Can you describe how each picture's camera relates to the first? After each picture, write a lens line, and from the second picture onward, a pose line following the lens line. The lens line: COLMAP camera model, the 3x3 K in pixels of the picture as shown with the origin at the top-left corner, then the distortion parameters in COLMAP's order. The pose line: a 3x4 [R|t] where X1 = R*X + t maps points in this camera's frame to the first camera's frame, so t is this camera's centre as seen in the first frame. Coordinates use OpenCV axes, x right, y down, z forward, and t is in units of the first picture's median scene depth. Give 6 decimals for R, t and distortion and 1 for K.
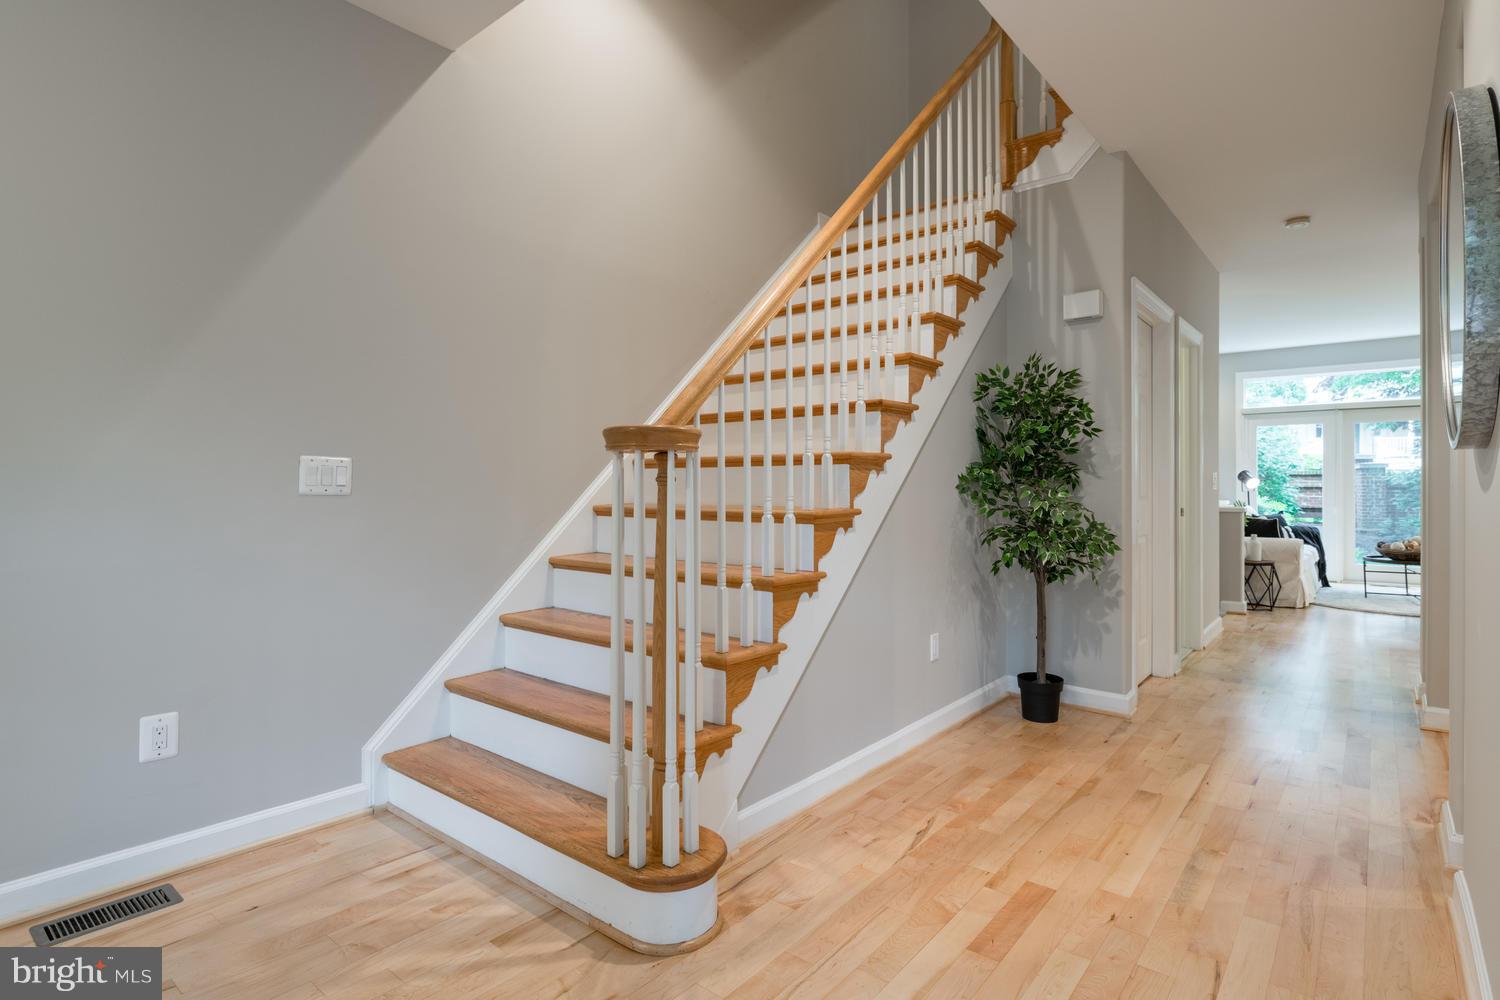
lens RADIAL K [[749.8, 0, 745.1], [0, 749.8, 491.1], [0, 0, 1]] dist [0.004671, 0.000294]
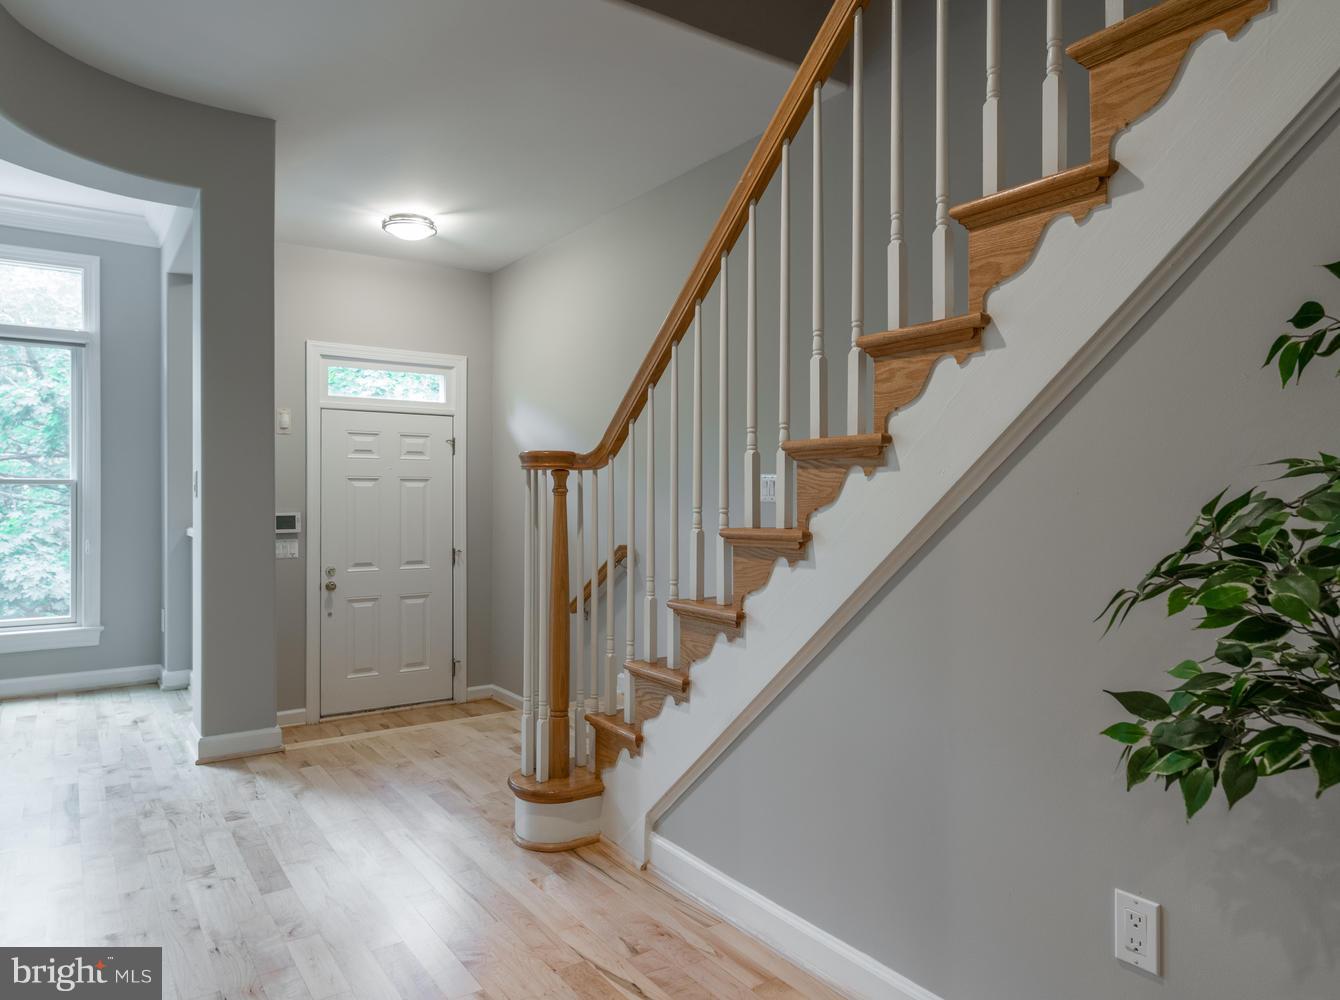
lens RADIAL K [[899.9, 0, 669.1], [0, 899.9, 498.8], [0, 0, 1]] dist [-0.001780, -0.000220]
pose [[-0.279134, 0.003533, -0.960246, 0.942222], [-0.005692, 0.999970, 0.005333, -0.007433], [0.960235, 0.006954, -0.279105, 1.150311]]
